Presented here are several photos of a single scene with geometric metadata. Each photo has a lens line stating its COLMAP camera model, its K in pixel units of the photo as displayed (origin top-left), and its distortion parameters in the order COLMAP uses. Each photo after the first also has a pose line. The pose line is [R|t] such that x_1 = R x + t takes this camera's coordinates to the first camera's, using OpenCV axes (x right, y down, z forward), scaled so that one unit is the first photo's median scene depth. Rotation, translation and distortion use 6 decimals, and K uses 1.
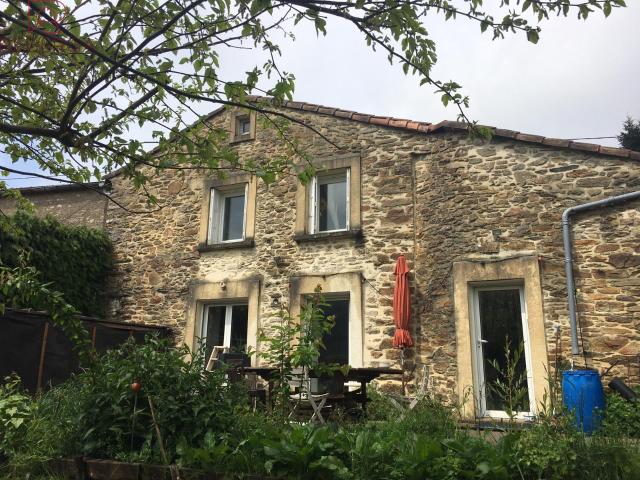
lens RADIAL K [[503.3, 0, 320.0], [0, 503.3, 240.0], [0, 0, 1]] dist [0.053824, -0.070894]
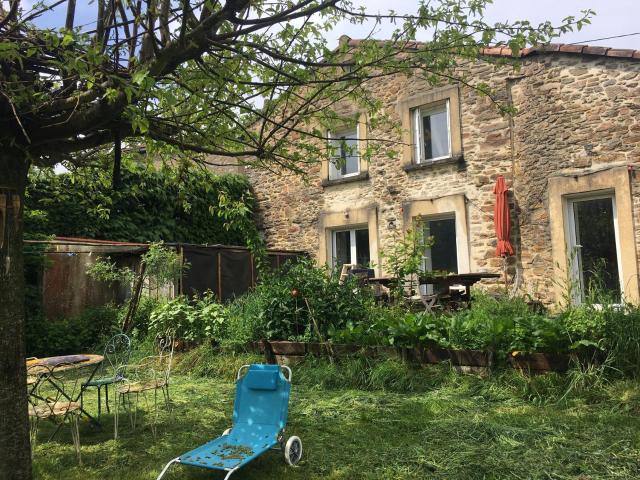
lens RADIAL K [[503.3, 0, 320.0], [0, 503.3, 240.0], [0, 0, 1]] dist [0.053824, -0.070894]
pose [[0.968846, -0.067139, -0.238392, 0.032325], [0.104073, 0.983812, 0.145889, -0.035032], [0.224738, -0.166154, 0.960149, -0.193834]]
